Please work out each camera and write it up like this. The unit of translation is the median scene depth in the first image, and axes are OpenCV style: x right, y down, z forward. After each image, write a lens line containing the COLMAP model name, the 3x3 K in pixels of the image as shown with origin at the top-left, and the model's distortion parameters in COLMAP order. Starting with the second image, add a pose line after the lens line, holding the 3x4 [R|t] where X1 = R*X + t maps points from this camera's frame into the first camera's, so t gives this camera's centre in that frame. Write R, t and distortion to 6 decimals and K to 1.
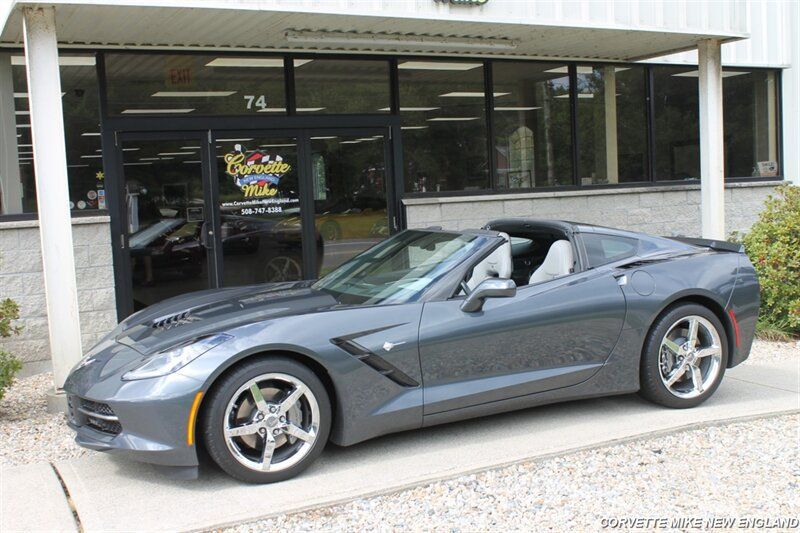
lens RADIAL K [[923.8, 0, 402.7], [0, 923.8, 268.1], [0, 0, 1]] dist [-0.074605, 0.046247]
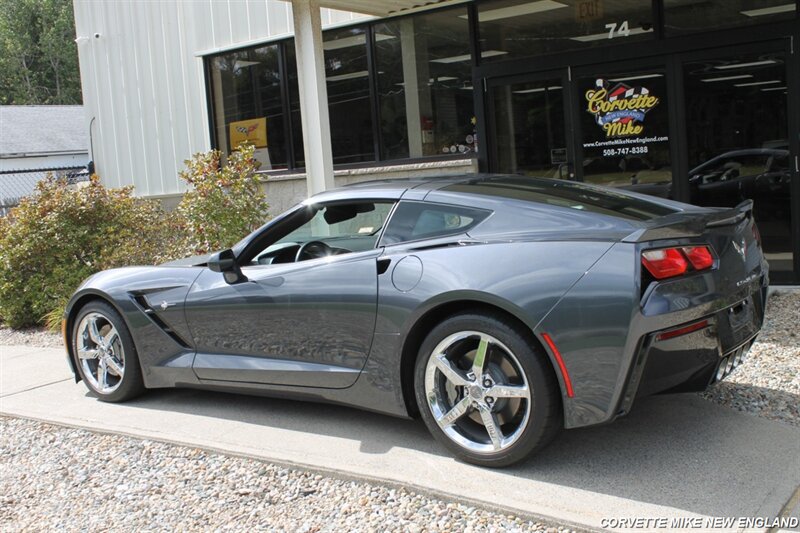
lens RADIAL K [[904.8, 0, 401.4], [0, 904.8, 265.9], [0, 0, 1]] dist [-0.079825, 0.014909]
pose [[0.461432, 0.105305, -0.880903, 0.538608], [-0.021921, 0.993981, 0.107340, -0.041020], [0.886904, -0.030220, 0.460963, 0.405191]]
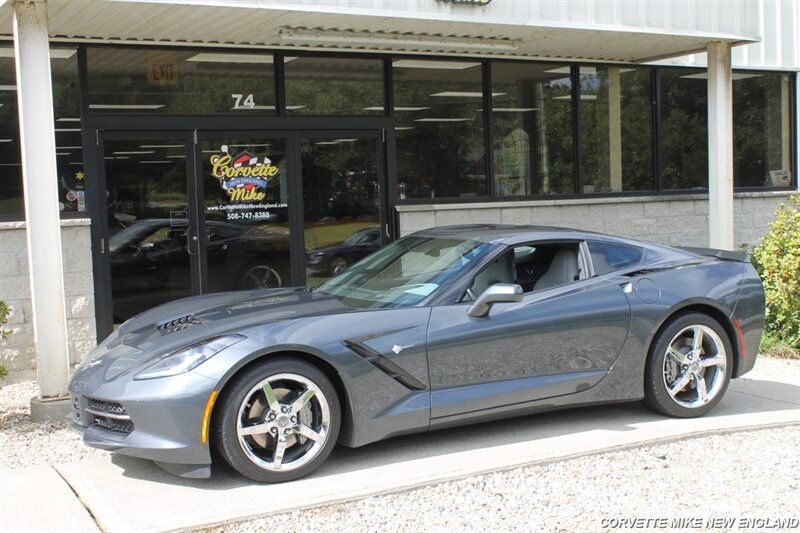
lens RADIAL K [[1041.9, 0, 402.4], [0, 1041.9, 269.4], [0, 0, 1]] dist [-0.032100, -0.048896]
pose [[0.999629, 0.011410, 0.024731, -0.020705], [-0.011044, 0.999828, -0.014892, 0.007574], [-0.024897, 0.014614, 0.999583, -0.076003]]
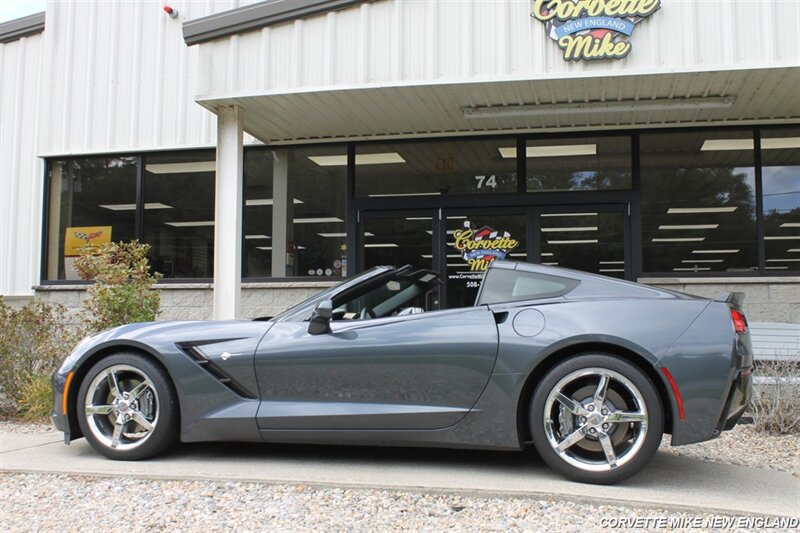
lens RADIAL K [[897.6, 0, 404.2], [0, 897.6, 267.6], [0, 0, 1]] dist [-0.121521, 0.212792]
pose [[0.768669, 0.000342, -0.639646, 0.429615], [-0.094120, 0.989175, -0.112576, 0.042638], [0.632684, 0.146737, 0.760381, 0.170813]]
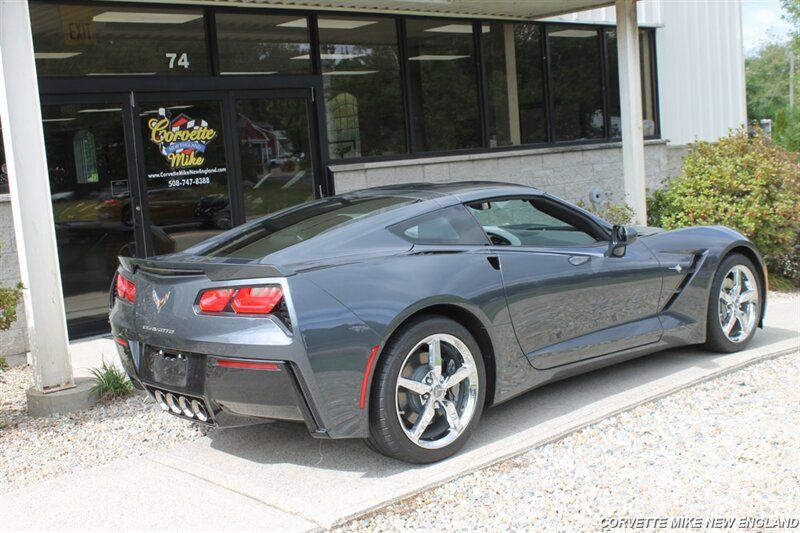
lens RADIAL K [[1014.1, 0, 403.3], [0, 1014.1, 268.8], [0, 0, 1]] dist [-0.048831, 0.052153]
pose [[0.963127, -0.055854, 0.263184, -0.219676], [0.052259, 0.998420, 0.020646, 0.013069], [-0.263922, -0.006131, 0.964525, -0.007915]]
